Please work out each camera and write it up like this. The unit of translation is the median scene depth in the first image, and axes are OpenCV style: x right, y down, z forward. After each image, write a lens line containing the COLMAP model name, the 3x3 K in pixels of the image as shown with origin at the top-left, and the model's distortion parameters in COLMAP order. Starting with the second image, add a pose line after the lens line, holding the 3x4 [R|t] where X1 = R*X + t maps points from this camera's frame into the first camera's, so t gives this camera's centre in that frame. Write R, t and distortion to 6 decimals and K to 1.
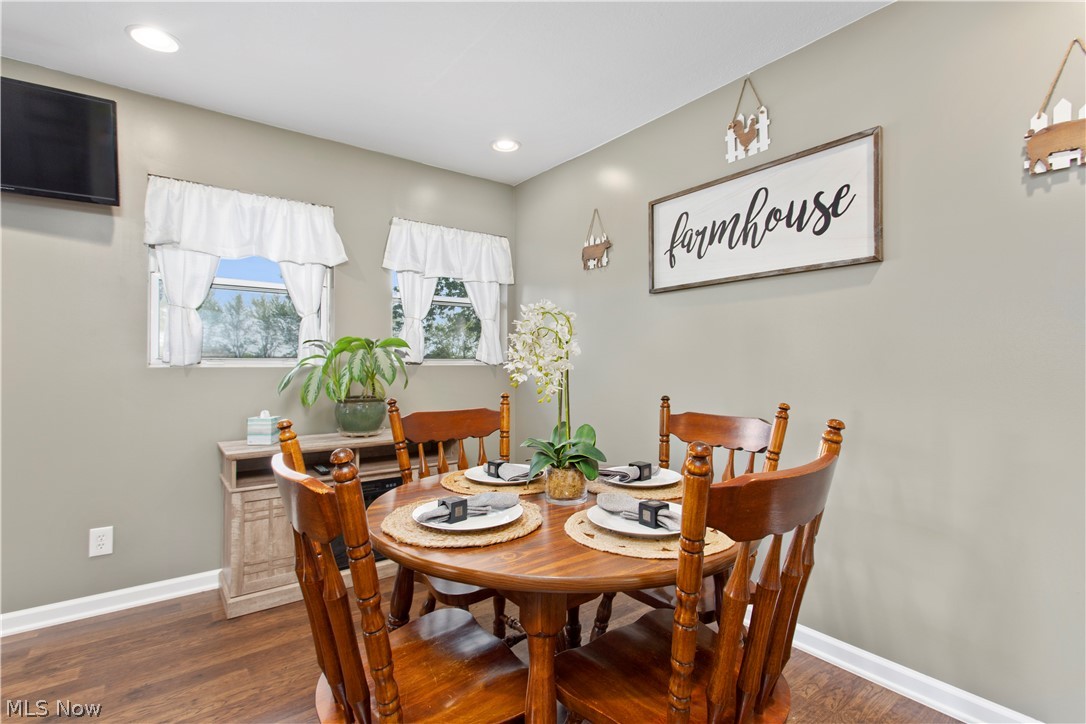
lens RADIAL K [[523.3, 0, 537.5], [0, 523.3, 357.3], [0, 0, 1]] dist [0.011705, -0.000192]
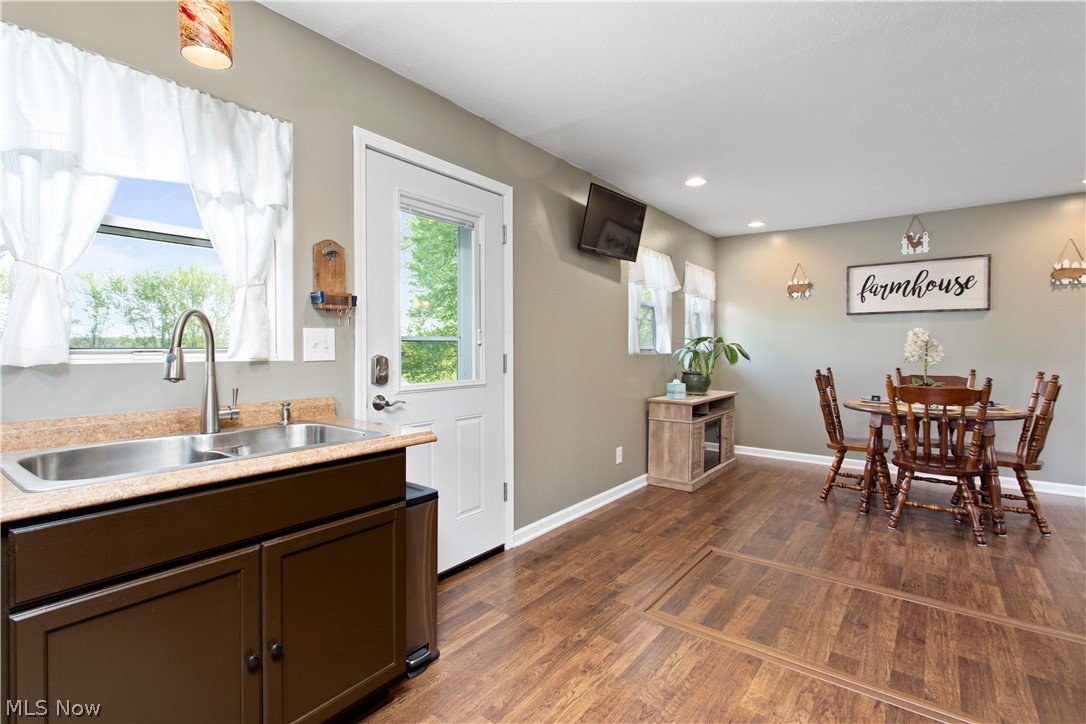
lens RADIAL K [[523.3, 0, 542.0], [0, 523.3, 357.9], [0, 0, 1]] dist [0.011705, -0.000192]
pose [[0.957379, -0.006621, 0.288758, -1.643239], [-0.002965, 0.999459, 0.032746, -0.030737], [-0.288819, -0.032206, 0.956842, -0.595924]]
